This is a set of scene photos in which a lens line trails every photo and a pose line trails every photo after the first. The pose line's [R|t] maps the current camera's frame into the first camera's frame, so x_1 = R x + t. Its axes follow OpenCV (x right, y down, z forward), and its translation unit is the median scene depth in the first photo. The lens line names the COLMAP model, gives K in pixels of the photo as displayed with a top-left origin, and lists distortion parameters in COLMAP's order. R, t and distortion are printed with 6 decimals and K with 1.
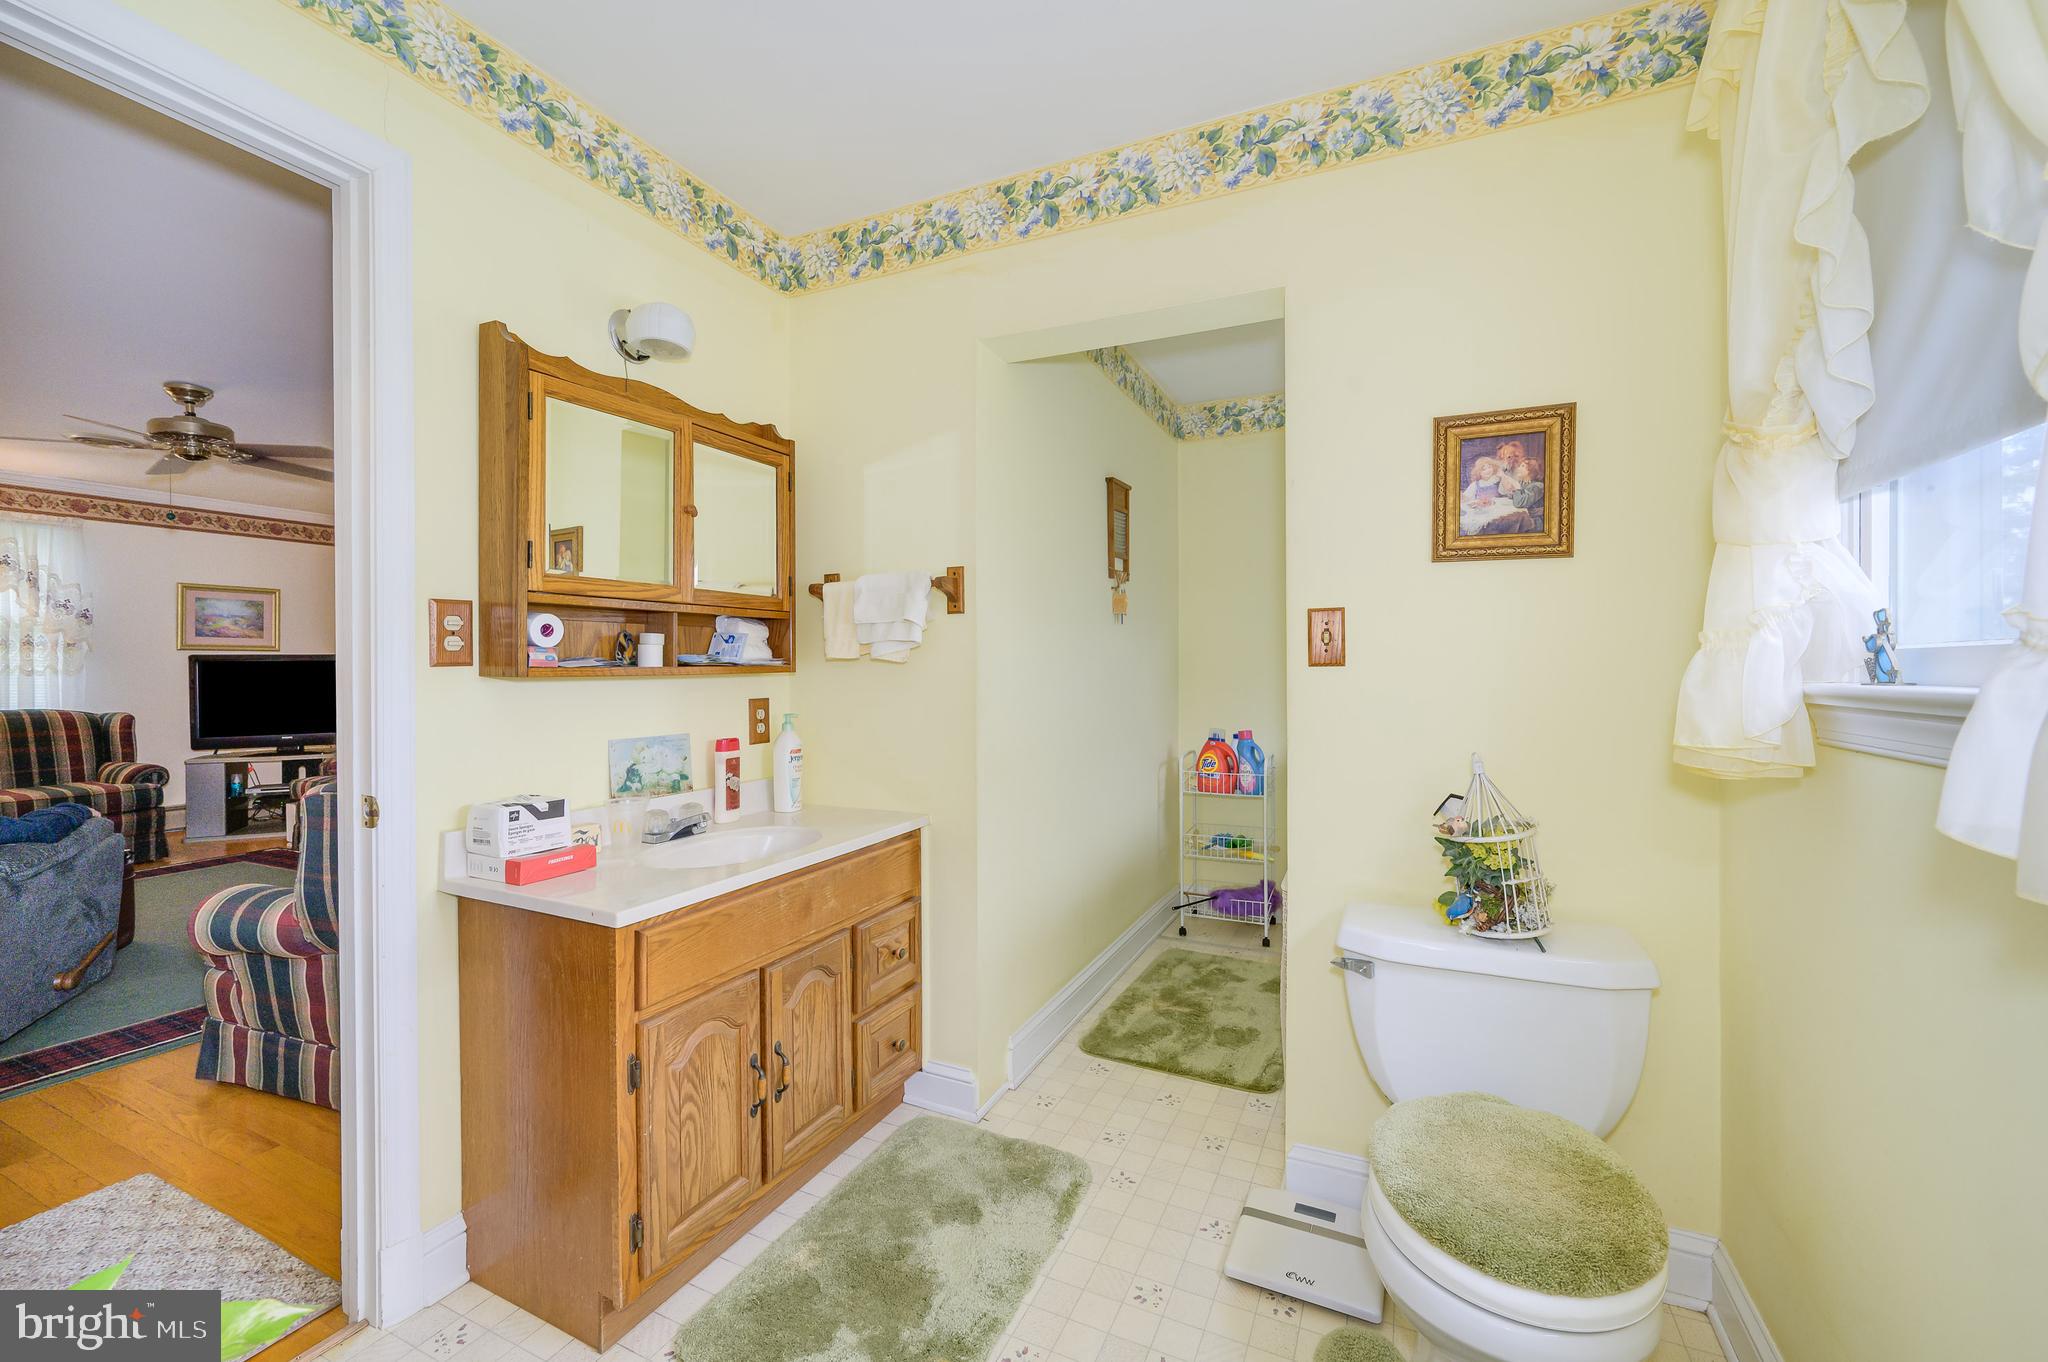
lens RADIAL K [[806.6, 0, 1036.0], [0, 806.6, 670.3], [0, 0, 1]] dist [0.000511, 0.000287]
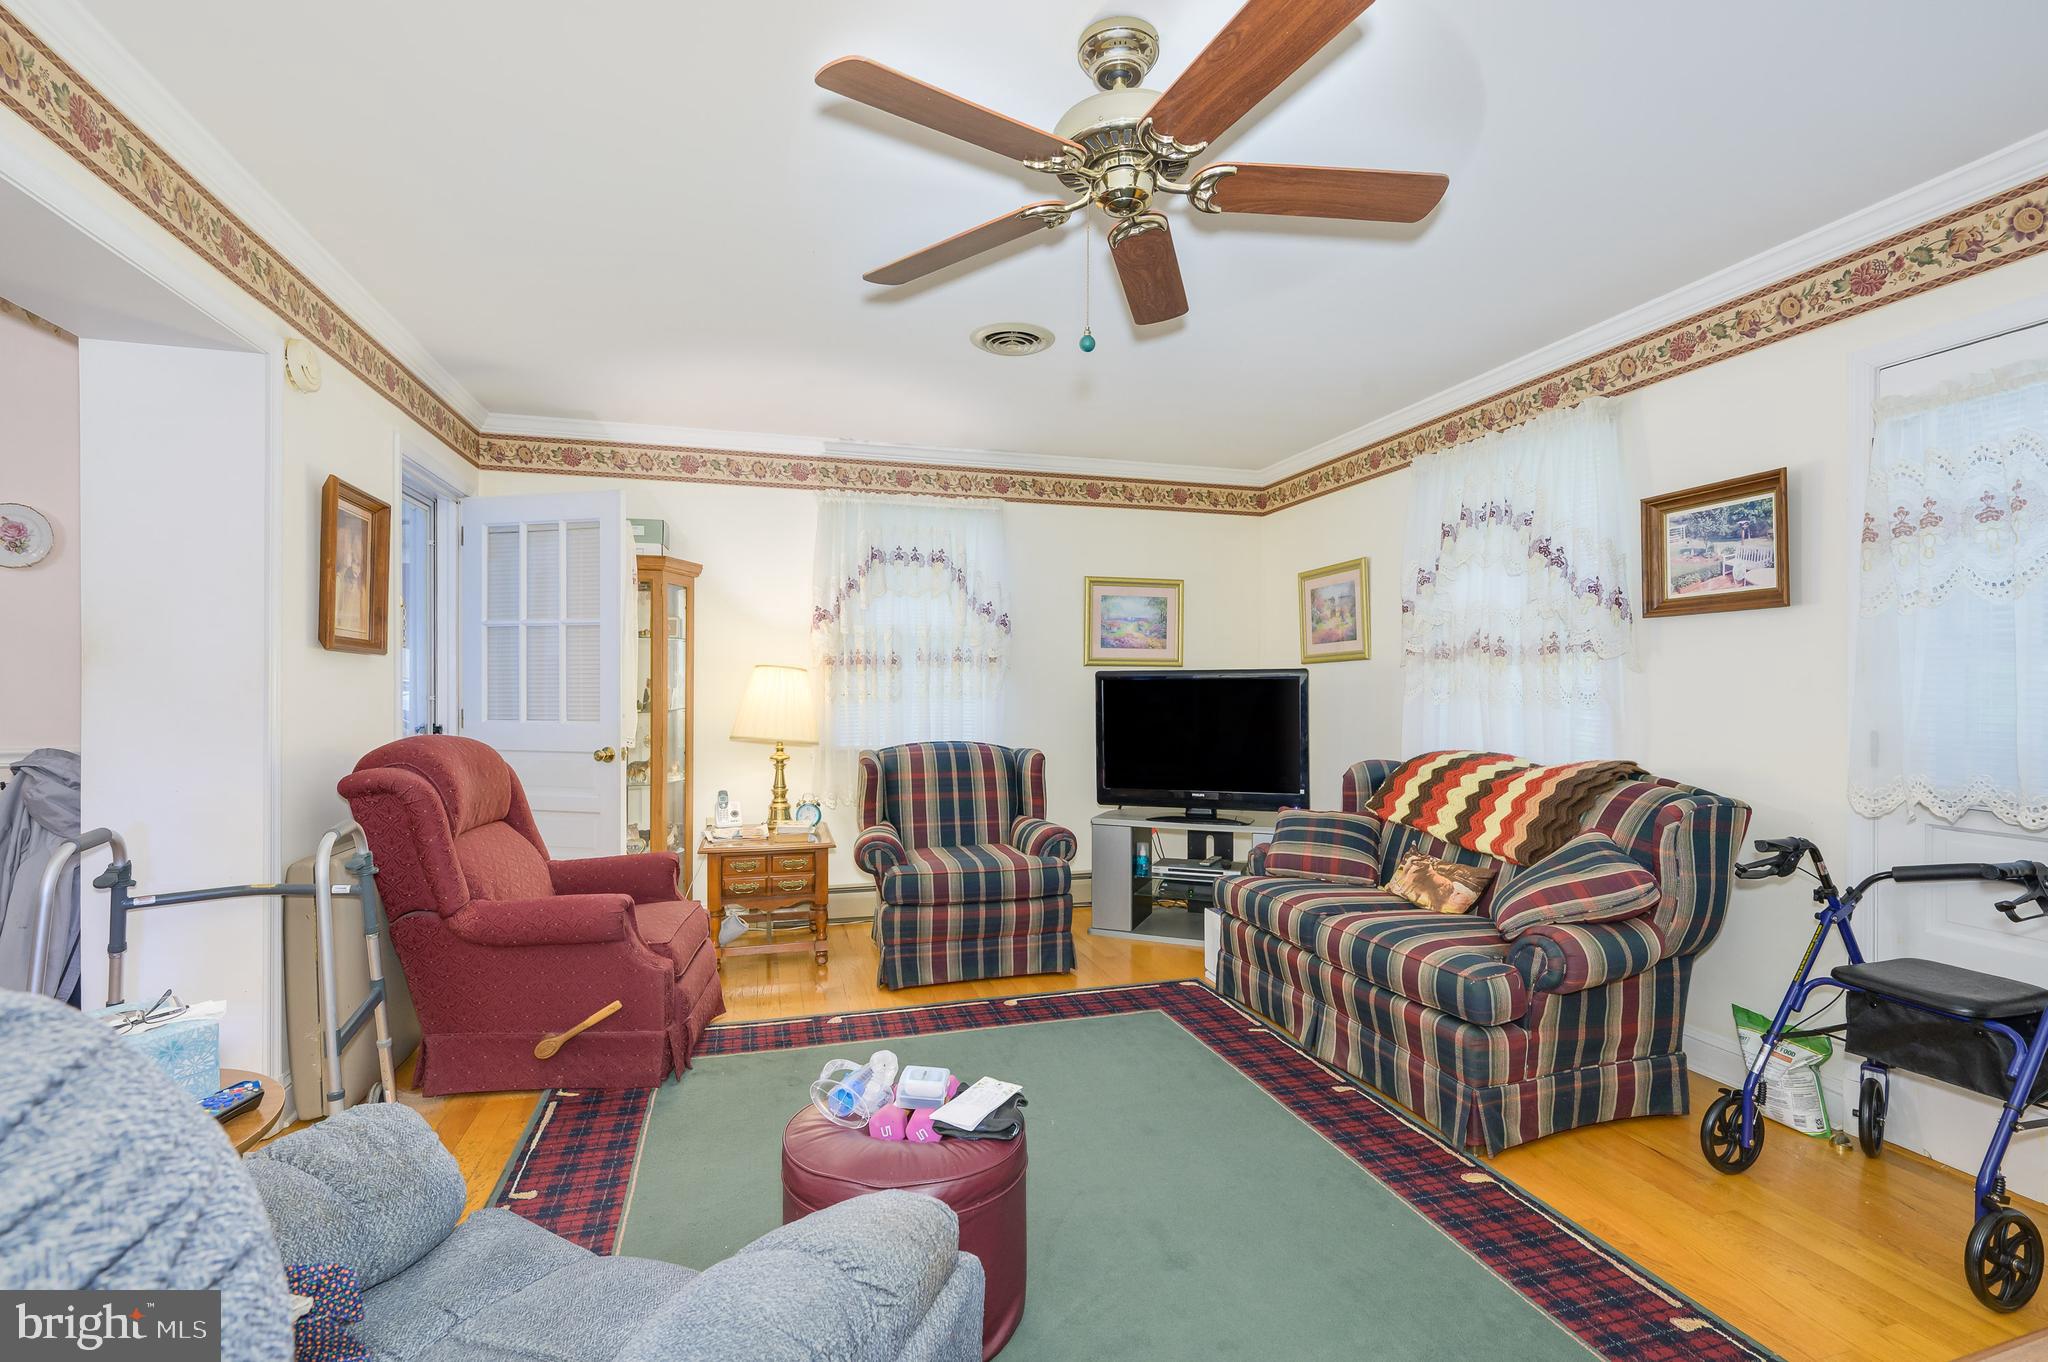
lens RADIAL K [[947.7, 0, 1028.2], [0, 947.7, 681.1], [0, 0, 1]] dist [0.013318, -0.002768]
pose [[0.647161, -0.005431, -0.762334, -0.454578], [-0.007359, 0.999884, -0.013371, 0.001014], [0.762318, 0.014263, 0.647046, 0.417002]]
